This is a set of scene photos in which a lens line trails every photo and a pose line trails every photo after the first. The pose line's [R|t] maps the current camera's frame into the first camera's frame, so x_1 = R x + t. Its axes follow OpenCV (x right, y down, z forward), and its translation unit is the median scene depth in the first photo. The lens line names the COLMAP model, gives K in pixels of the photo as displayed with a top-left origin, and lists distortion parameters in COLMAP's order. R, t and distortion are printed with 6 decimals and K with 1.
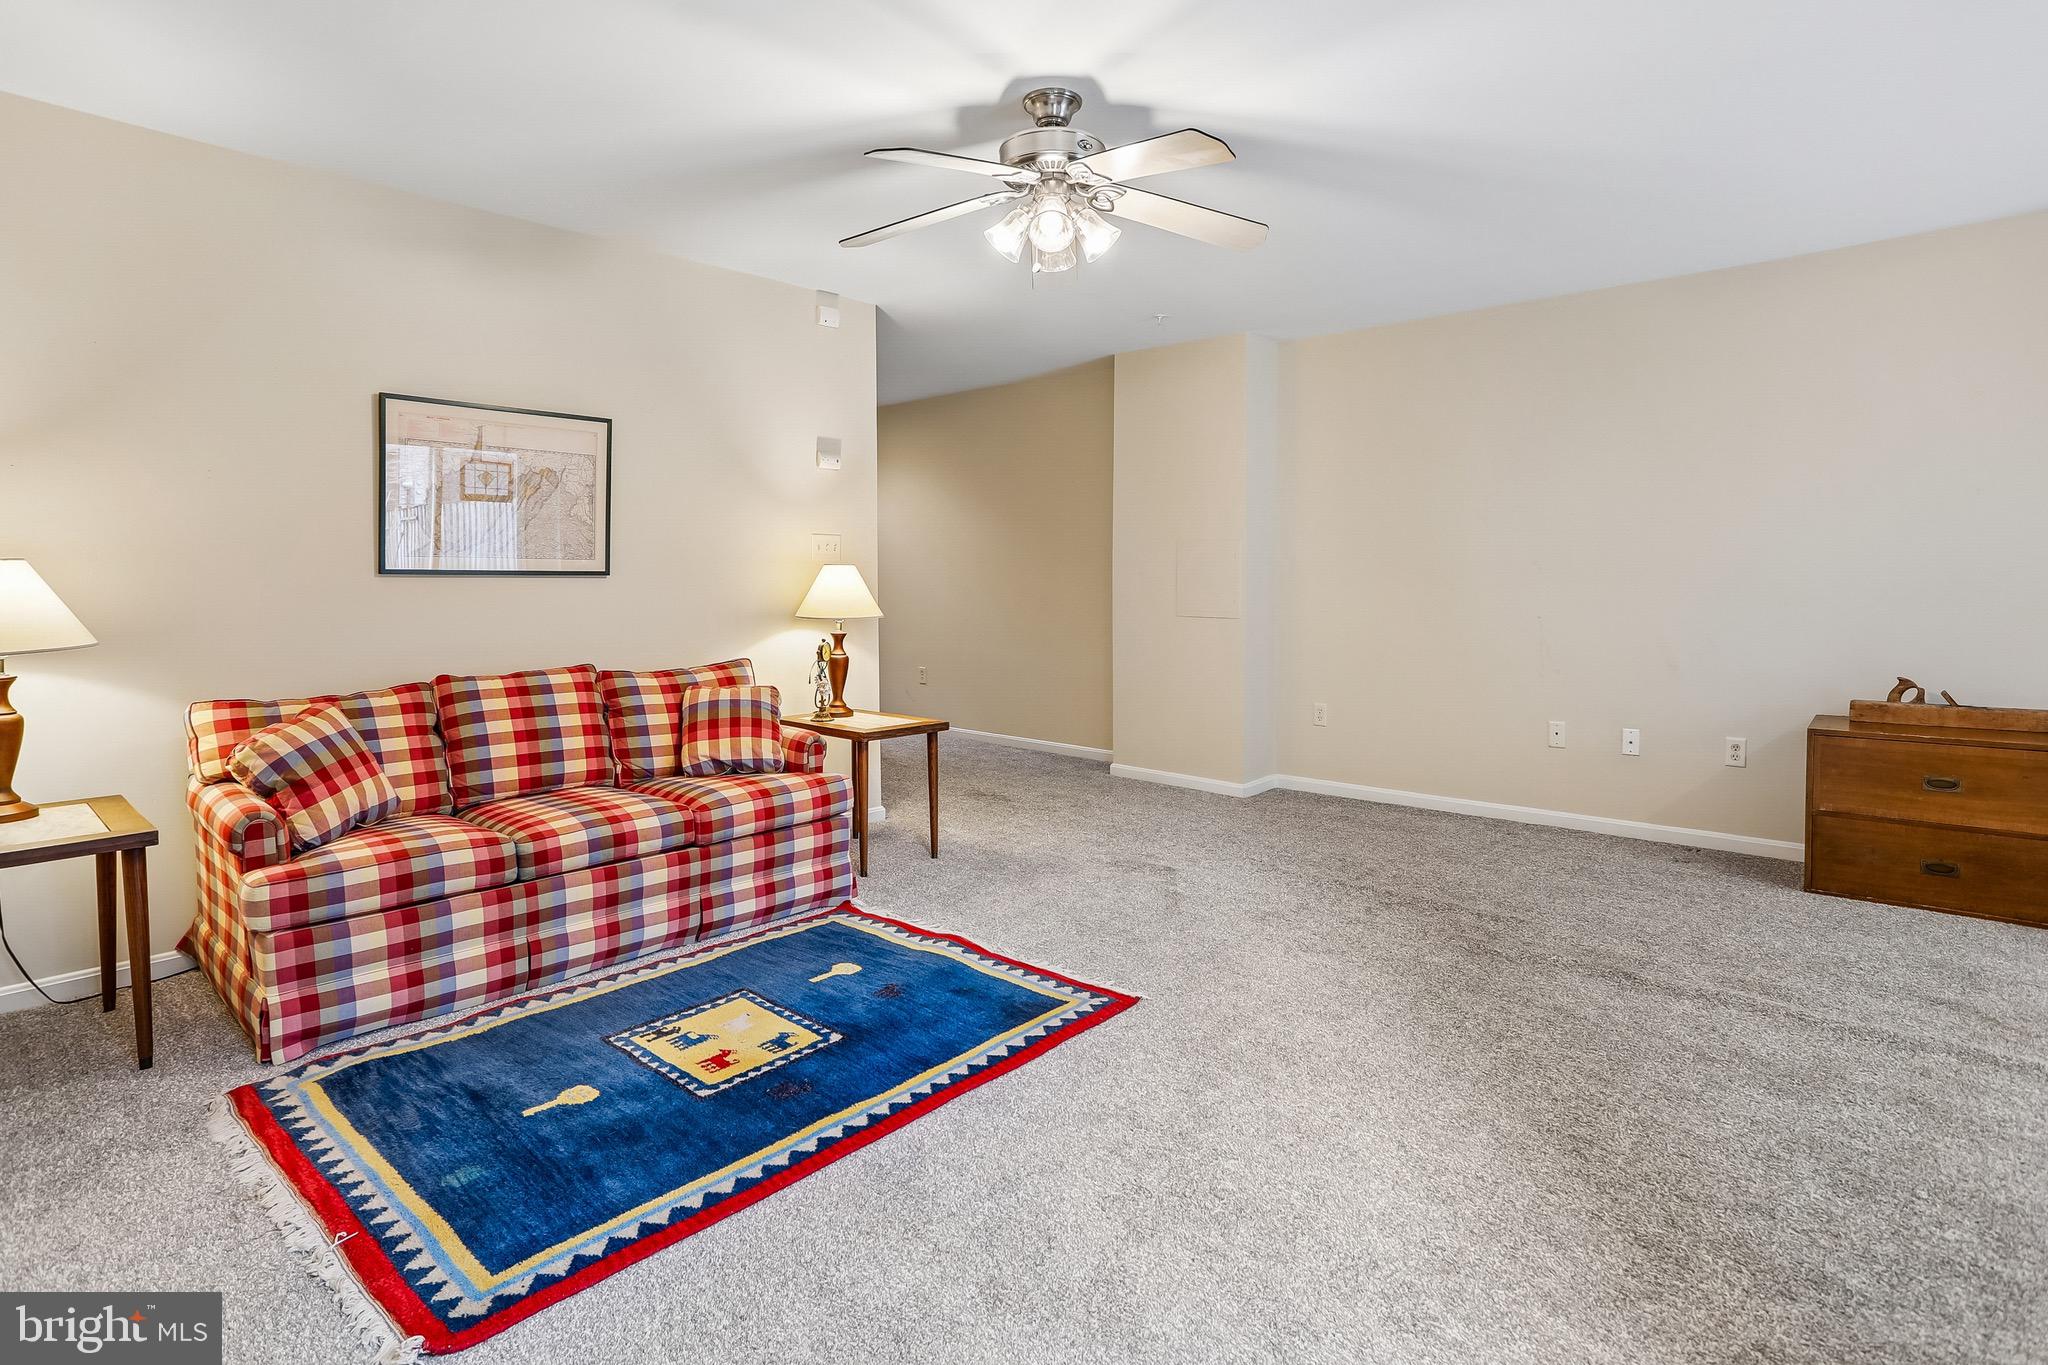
lens RADIAL K [[1066.3, 0, 1024.3], [0, 1066.3, 667.0], [0, 0, 1]] dist [-0.020491, 0.001610]
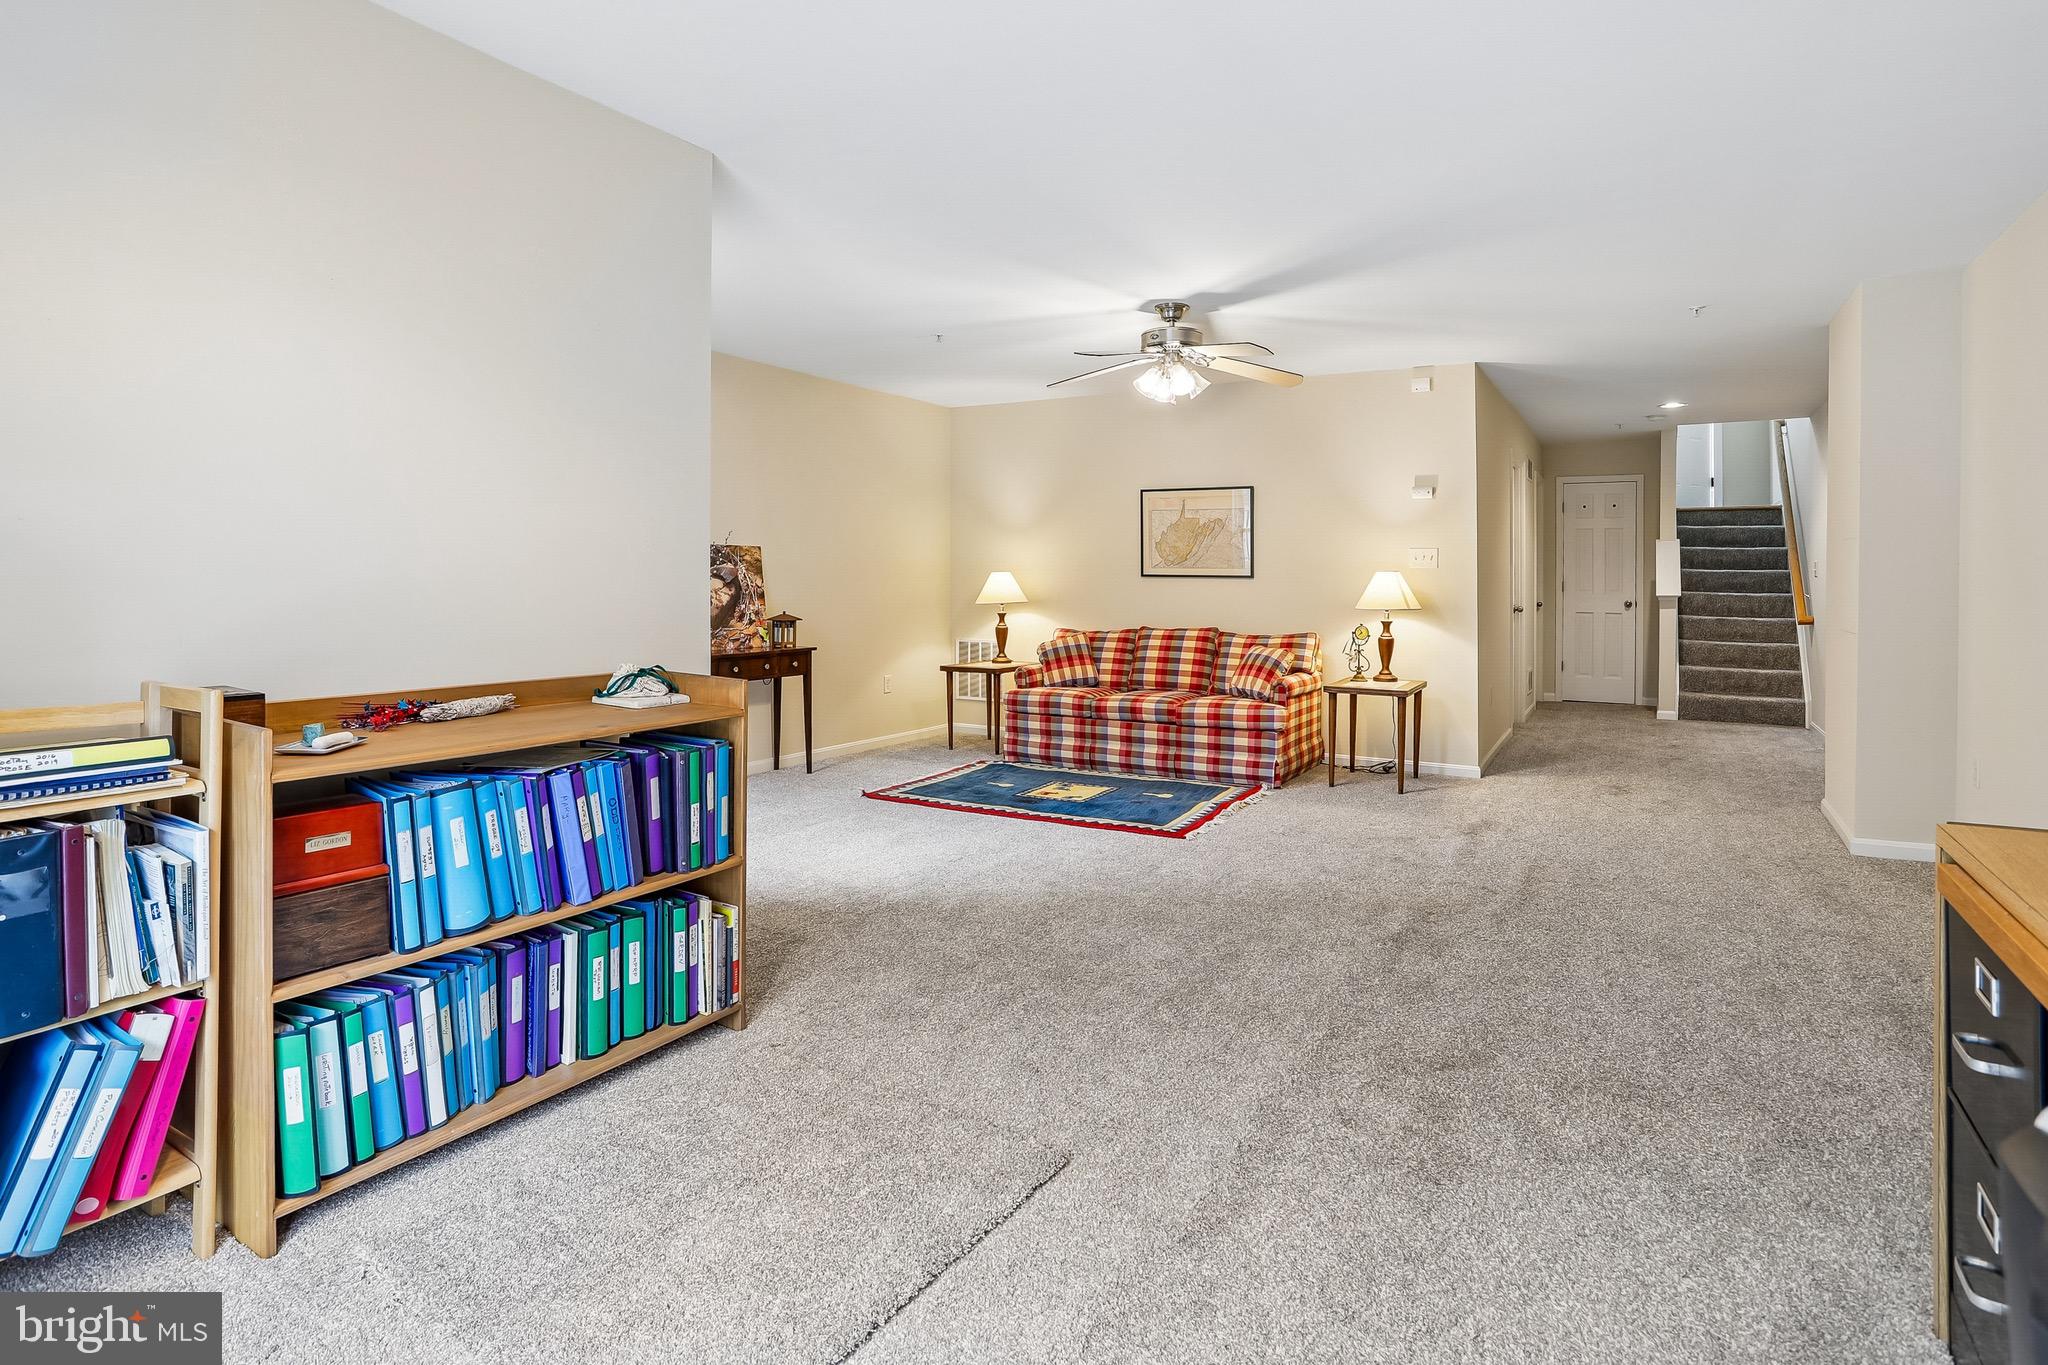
lens RADIAL K [[1066.3, 0, 1026.6], [0, 1066.3, 690.5], [0, 0, 1]] dist [-0.020491, 0.001610]
pose [[0.219906, 0.104986, -0.969855, 1.439501], [-0.086535, 0.992372, 0.087802, -0.031071], [0.971675, 0.064618, 0.227313, 0.329025]]
